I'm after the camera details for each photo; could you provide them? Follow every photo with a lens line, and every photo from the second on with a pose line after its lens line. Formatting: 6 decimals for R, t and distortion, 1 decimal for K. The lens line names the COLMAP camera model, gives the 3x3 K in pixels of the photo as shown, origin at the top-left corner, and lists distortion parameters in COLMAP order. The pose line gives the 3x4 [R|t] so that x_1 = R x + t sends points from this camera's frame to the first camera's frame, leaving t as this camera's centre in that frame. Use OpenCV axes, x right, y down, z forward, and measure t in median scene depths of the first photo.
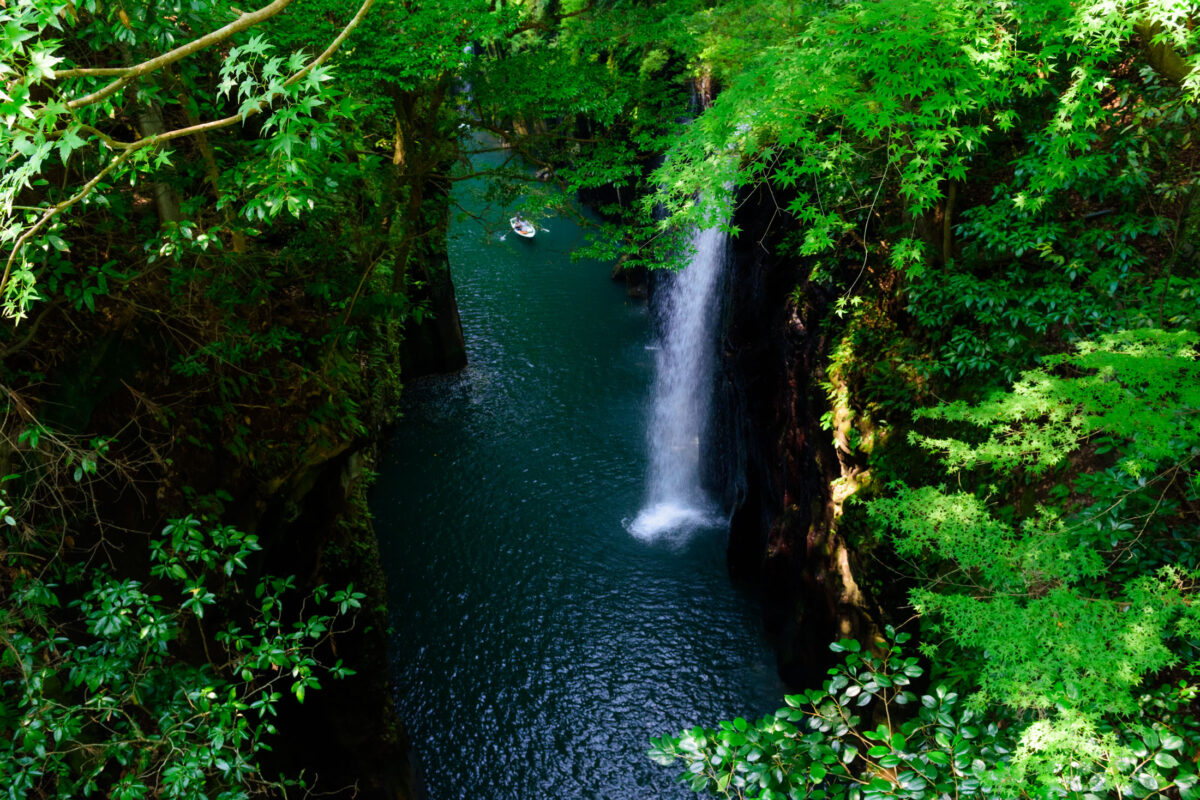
lens RADIAL K [[1002.4, 0, 596.2], [0, 1002.4, 391.1], [0, 0, 1]] dist [-0.008101, -0.024218]
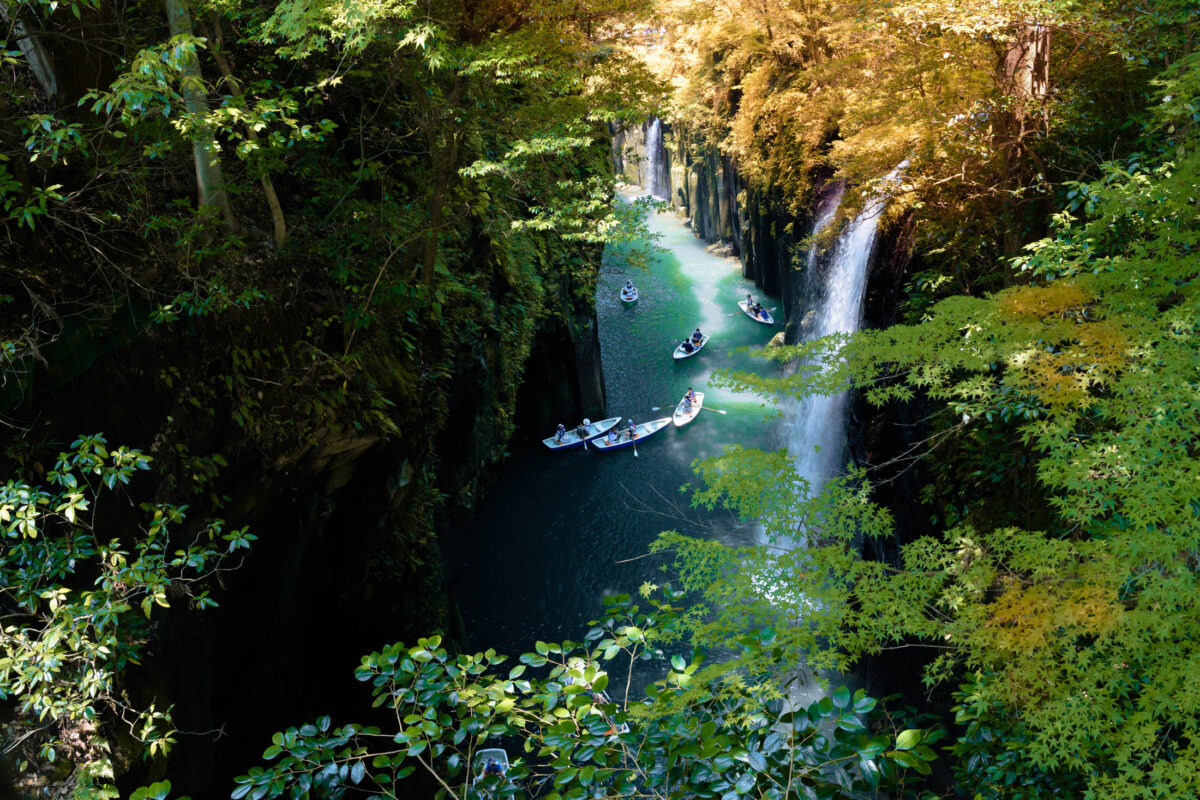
lens RADIAL K [[1002.4, 0, 576.1], [0, 1002.4, 391.2], [0, 0, 1]] dist [-0.008101, -0.024218]
pose [[0.974755, 0.087274, -0.205516, 0.190578], [-0.104320, 0.991817, -0.073602, 0.070182], [0.197410, 0.093183, 0.975882, 0.054039]]
